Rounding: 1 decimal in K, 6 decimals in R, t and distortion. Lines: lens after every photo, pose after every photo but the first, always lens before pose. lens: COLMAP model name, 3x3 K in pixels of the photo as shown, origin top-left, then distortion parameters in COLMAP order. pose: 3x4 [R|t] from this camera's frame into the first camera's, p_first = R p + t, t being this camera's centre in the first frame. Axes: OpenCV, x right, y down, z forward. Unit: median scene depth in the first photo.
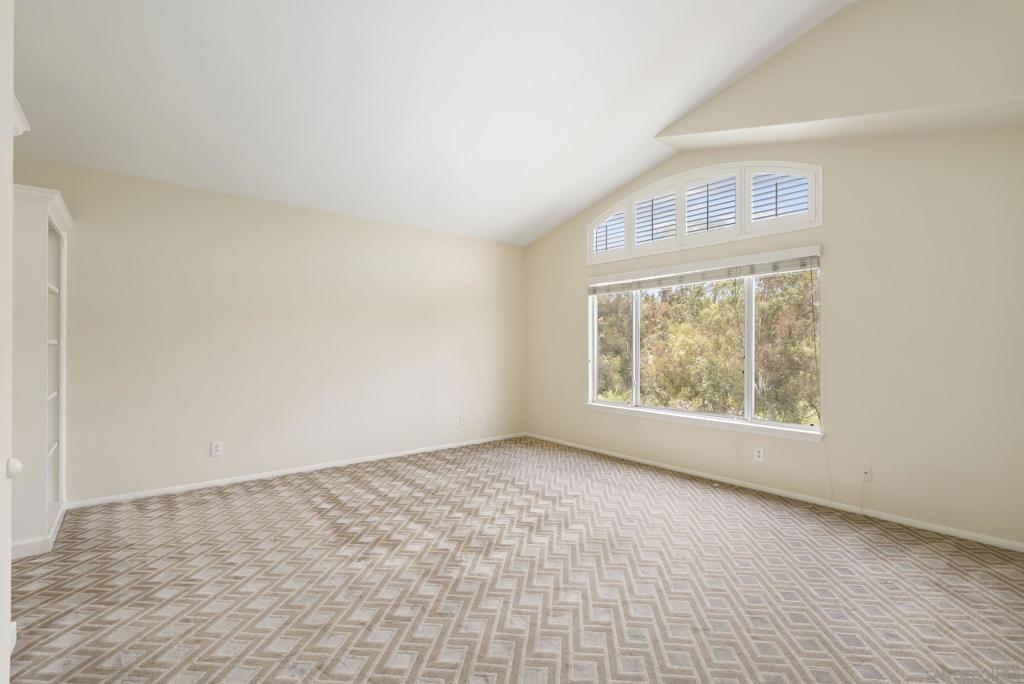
lens RADIAL K [[461.9, 0, 517.0], [0, 461.9, 340.8], [0, 0, 1]] dist [-0.004070, 0.000711]
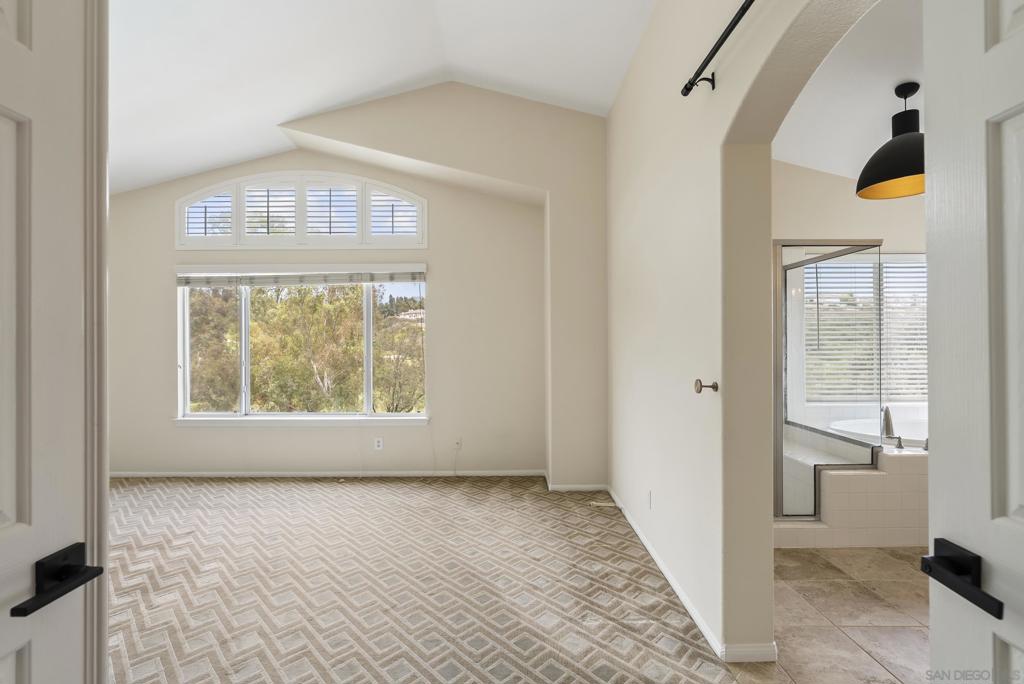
lens RADIAL K [[461.9, 0, 504.8], [0, 461.9, 341.3], [0, 0, 1]] dist [-0.004070, 0.000711]
pose [[0.641546, -0.001561, 0.767083, -0.148603], [0.000389, 0.999998, 0.001709, -0.004052], [-0.767084, -0.000798, 0.641546, 0.052129]]
